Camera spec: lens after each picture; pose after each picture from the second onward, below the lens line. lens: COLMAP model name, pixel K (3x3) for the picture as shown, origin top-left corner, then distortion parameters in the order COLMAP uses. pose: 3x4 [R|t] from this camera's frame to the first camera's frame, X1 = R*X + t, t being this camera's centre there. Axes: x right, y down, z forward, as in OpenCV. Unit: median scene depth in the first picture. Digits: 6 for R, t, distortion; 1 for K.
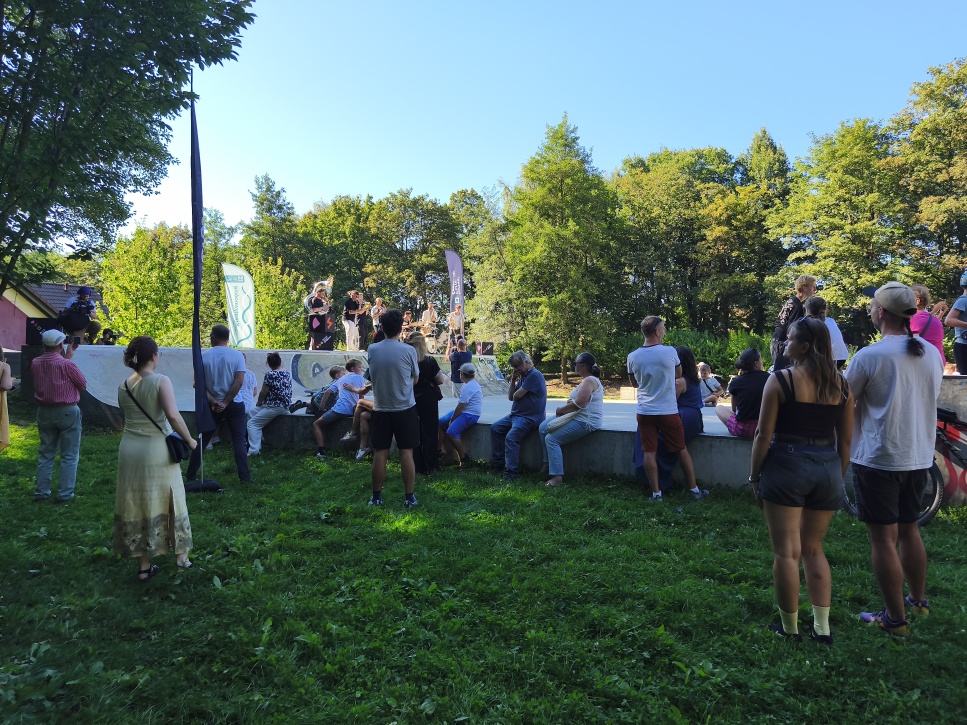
lens RADIAL K [[656.6, 0, 484.3], [0, 656.6, 376.3], [0, 0, 1]] dist [0.098812, -0.200896]
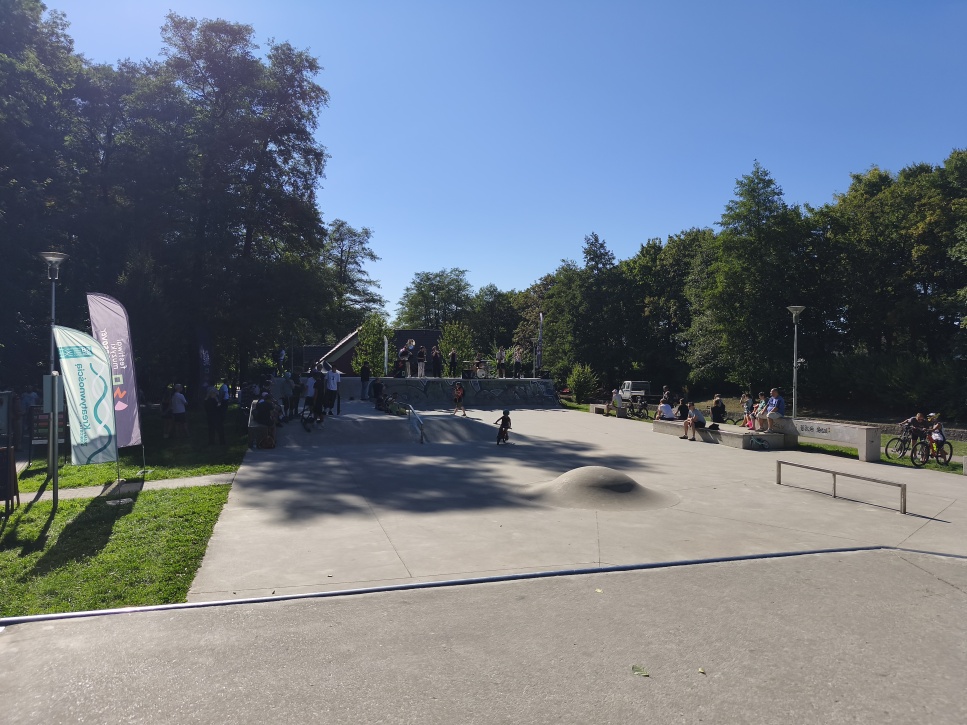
lens RADIAL K [[656.6, 0, 484.3], [0, 656.6, 376.3], [0, 0, 1]] dist [0.098812, -0.200896]
pose [[0.729025, 0.020950, -0.684166, 0.451436], [-0.024843, 0.999683, 0.004140, -0.019500], [0.684036, 0.013978, 0.729315, -0.105182]]
